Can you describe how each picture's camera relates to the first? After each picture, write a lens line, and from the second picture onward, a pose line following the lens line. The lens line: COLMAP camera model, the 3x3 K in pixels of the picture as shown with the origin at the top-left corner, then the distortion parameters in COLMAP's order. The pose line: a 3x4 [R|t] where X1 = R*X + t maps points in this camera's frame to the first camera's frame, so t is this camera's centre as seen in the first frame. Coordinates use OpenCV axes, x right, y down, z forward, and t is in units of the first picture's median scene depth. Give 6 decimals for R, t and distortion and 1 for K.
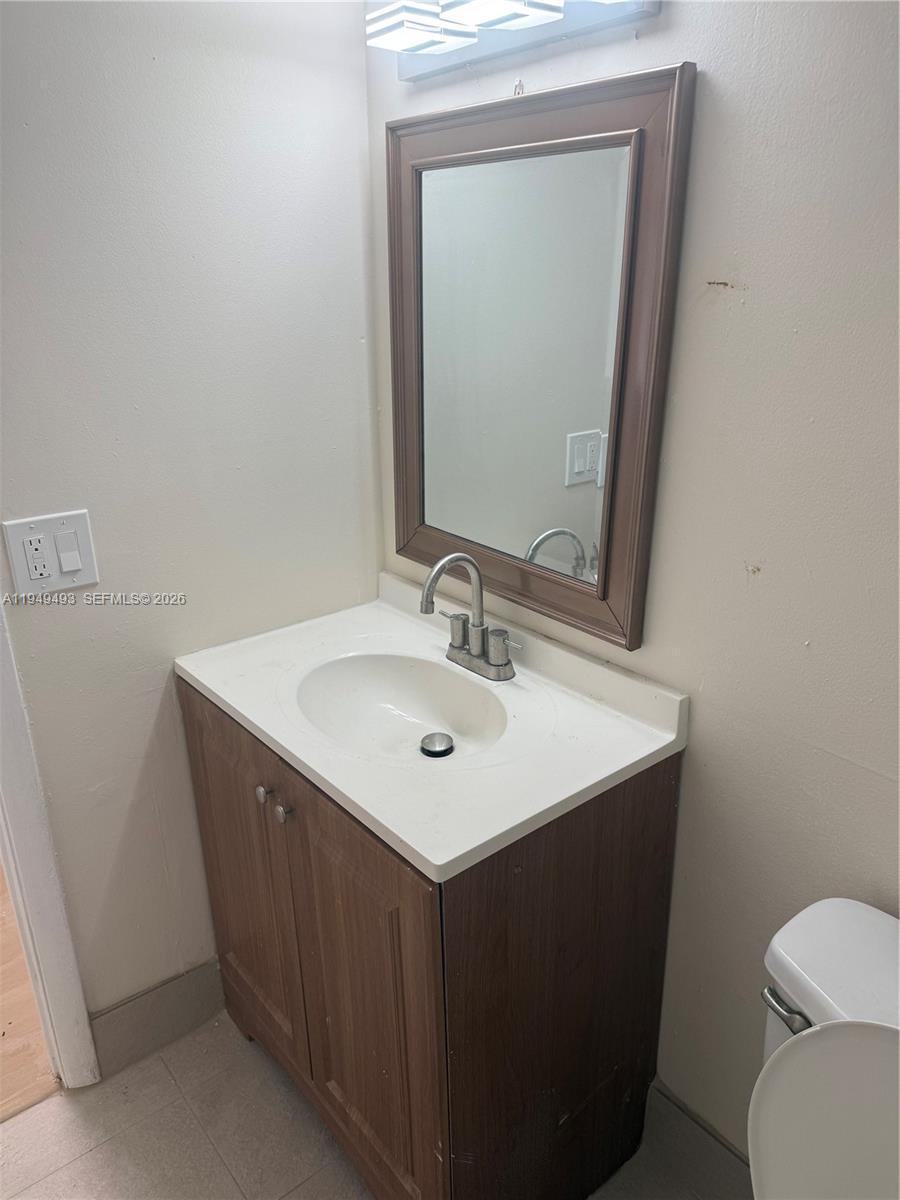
lens RADIAL K [[847.6, 0, 462.8], [0, 847.6, 607.9], [0, 0, 1]] dist [0.023424, -0.052610]
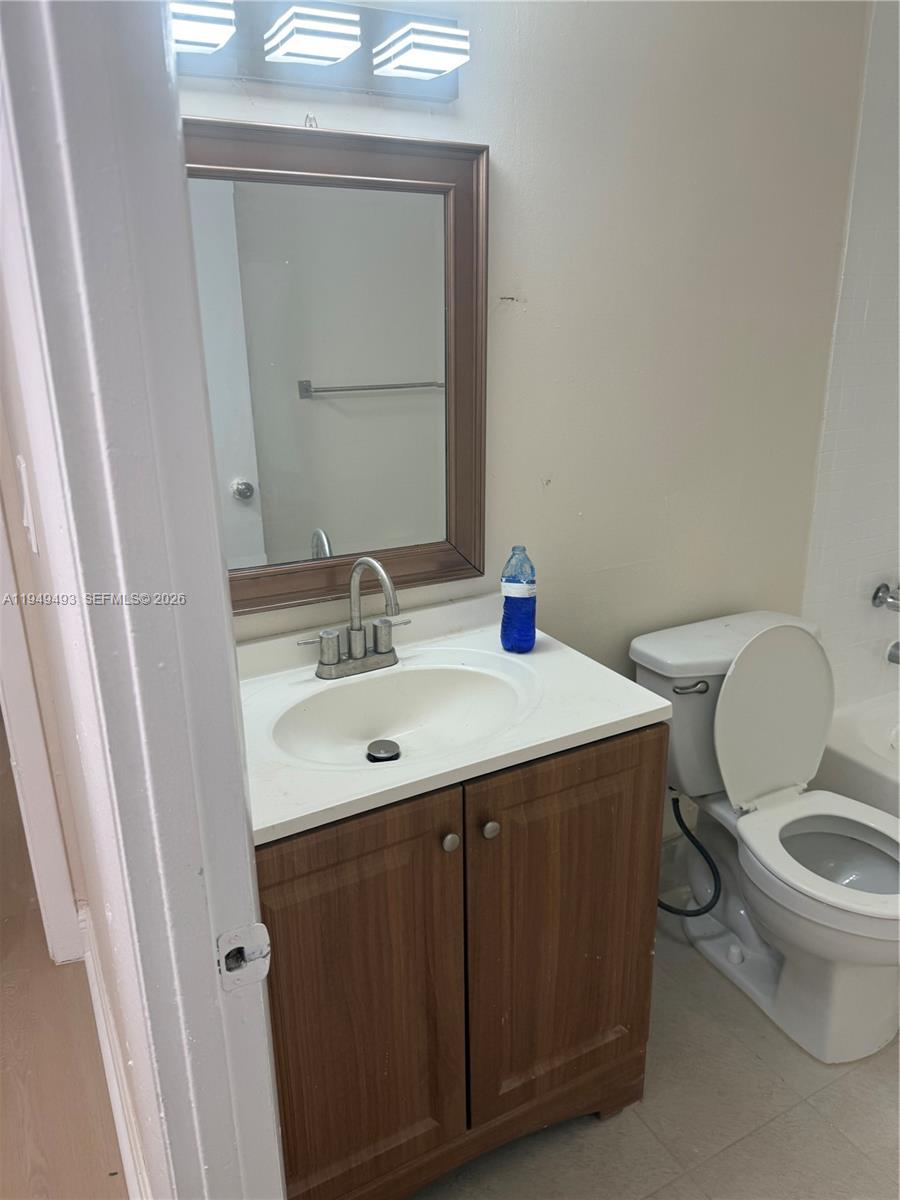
lens RADIAL K [[847.6, 0, 449.7], [0, 847.6, 596.7], [0, 0, 1]] dist [0.023424, -0.052610]
pose [[0.195855, -0.308969, 0.930687, -0.937726], [0.367207, 0.903124, 0.222543, -0.208573], [-0.909285, 0.298169, 0.290337, 0.611135]]
